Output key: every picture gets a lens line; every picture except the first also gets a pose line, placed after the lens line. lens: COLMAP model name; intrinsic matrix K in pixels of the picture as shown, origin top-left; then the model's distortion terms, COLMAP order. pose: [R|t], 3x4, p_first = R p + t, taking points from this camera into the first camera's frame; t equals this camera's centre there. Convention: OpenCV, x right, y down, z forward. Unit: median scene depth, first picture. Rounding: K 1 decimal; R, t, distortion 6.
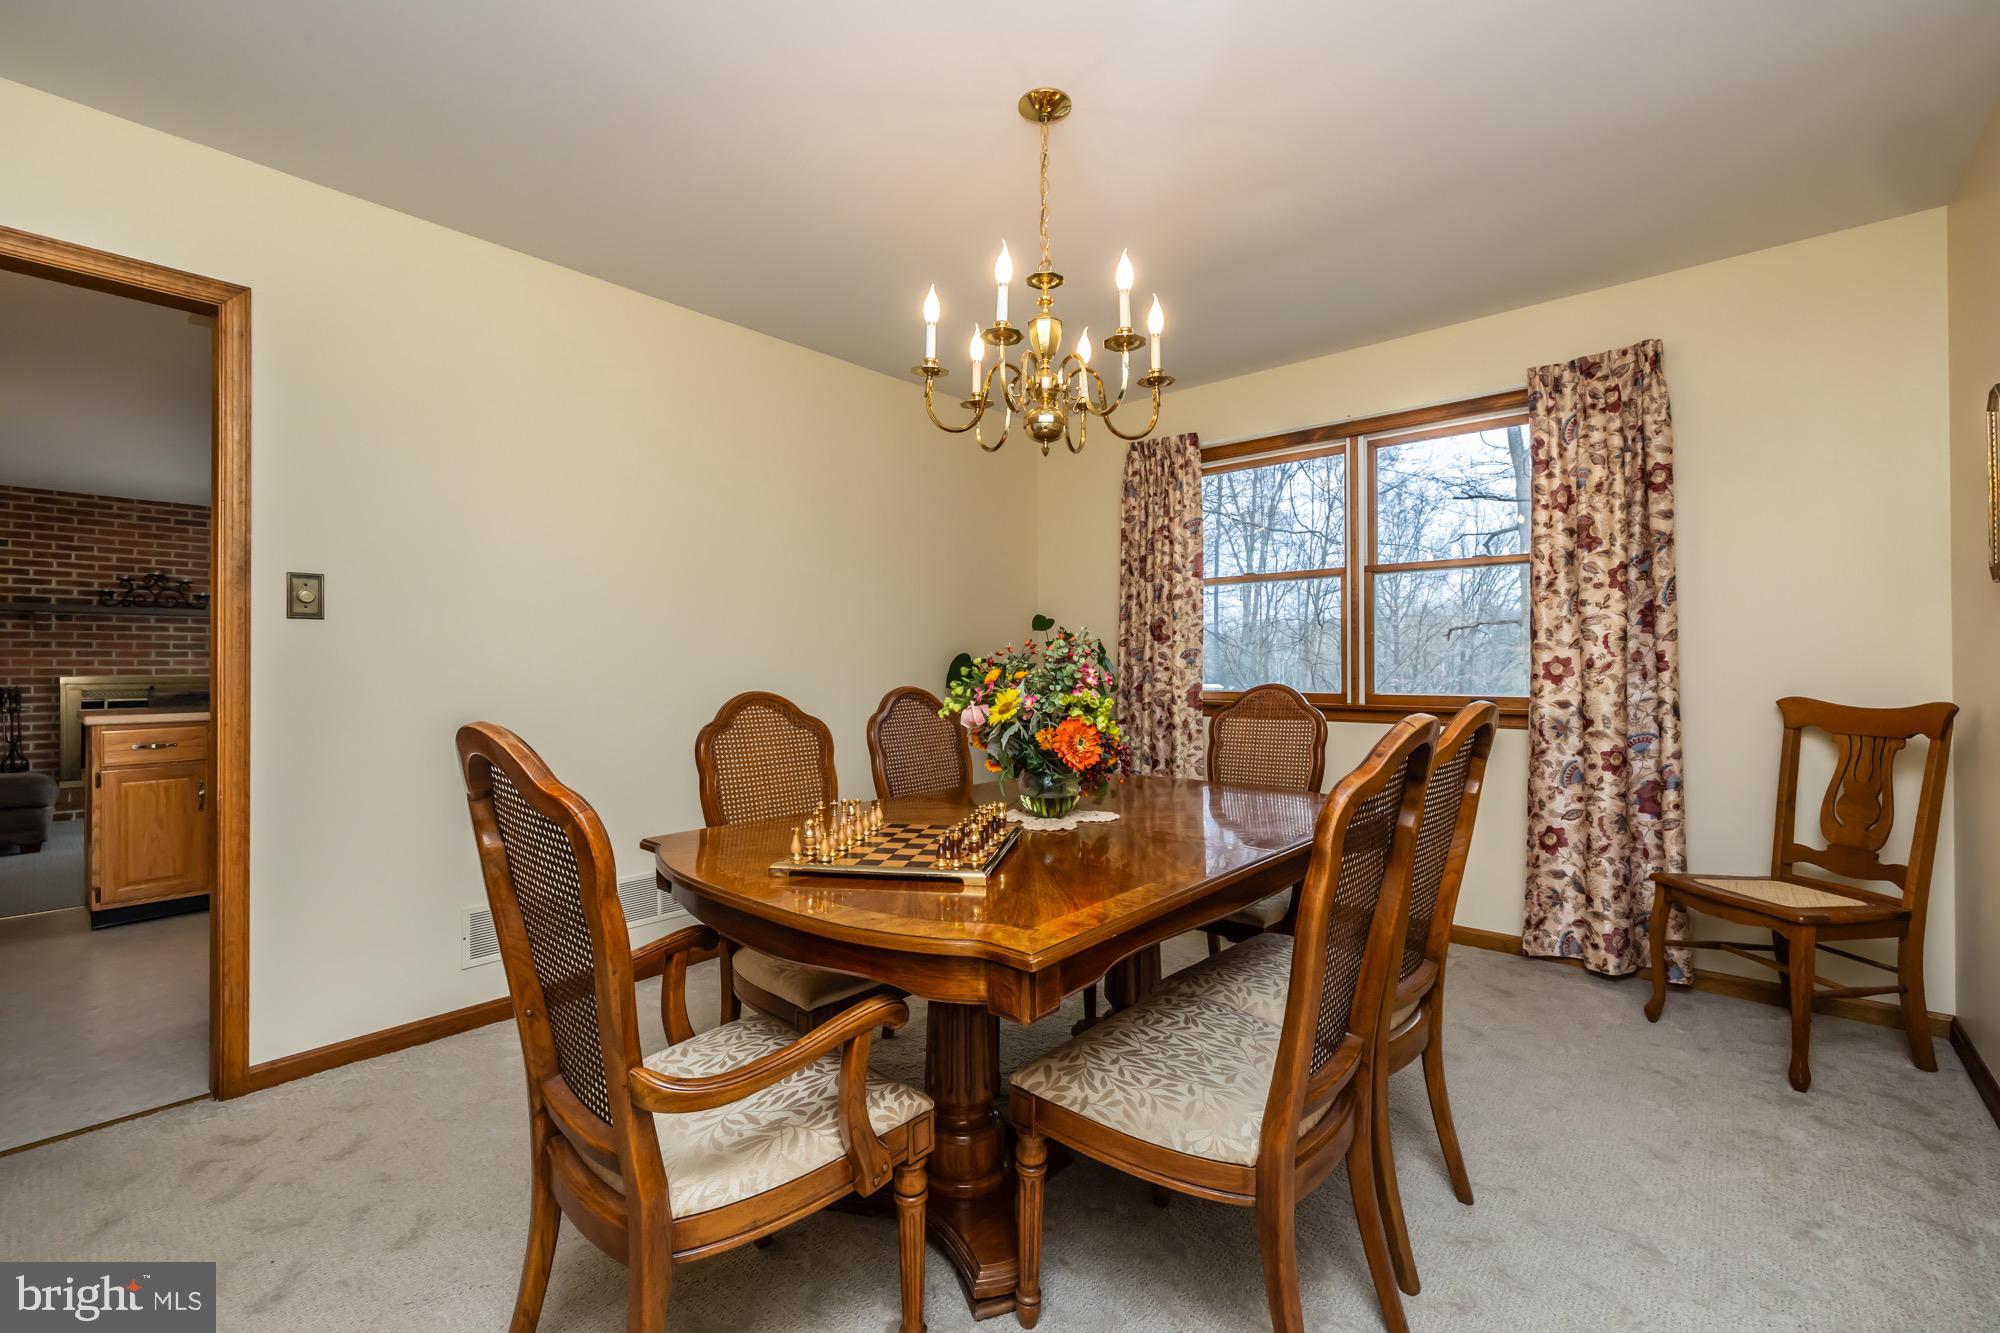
lens RADIAL K [[857.2, 0, 1026.2], [0, 857.2, 653.9], [0, 0, 1]] dist [-0.004358, 0.000628]
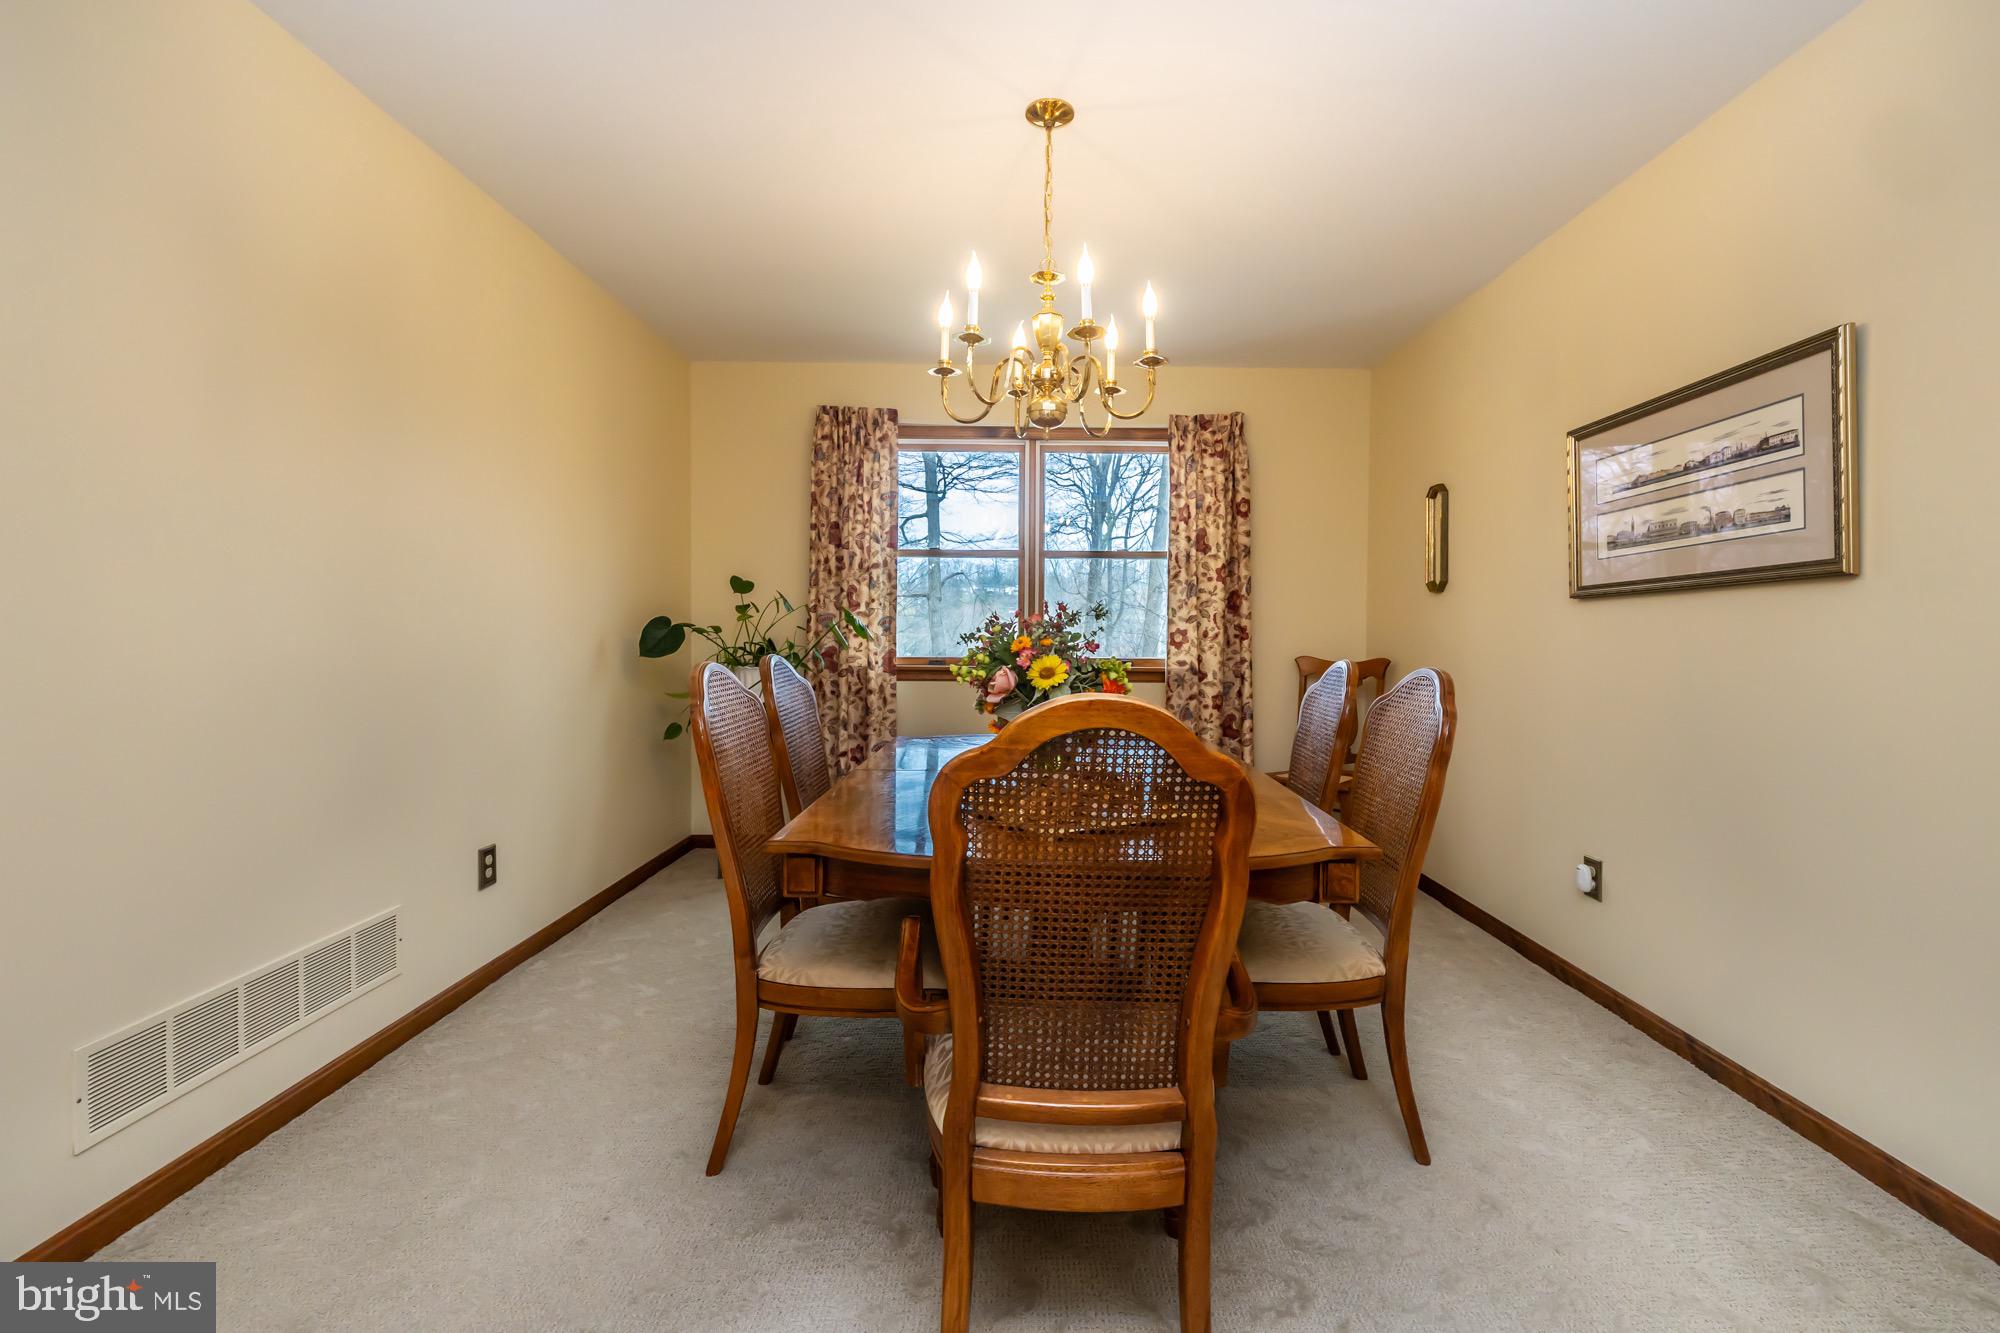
lens RADIAL K [[872.3, 0, 1003.3], [0, 872.3, 646.3], [0, 0, 1]] dist [-0.003827, -0.000056]
pose [[0.738302, -0.001453, 0.674469, -0.551783], [-0.018155, 0.999593, 0.022026, 0.005737], [-0.674226, -0.028507, 0.737975, 0.158555]]
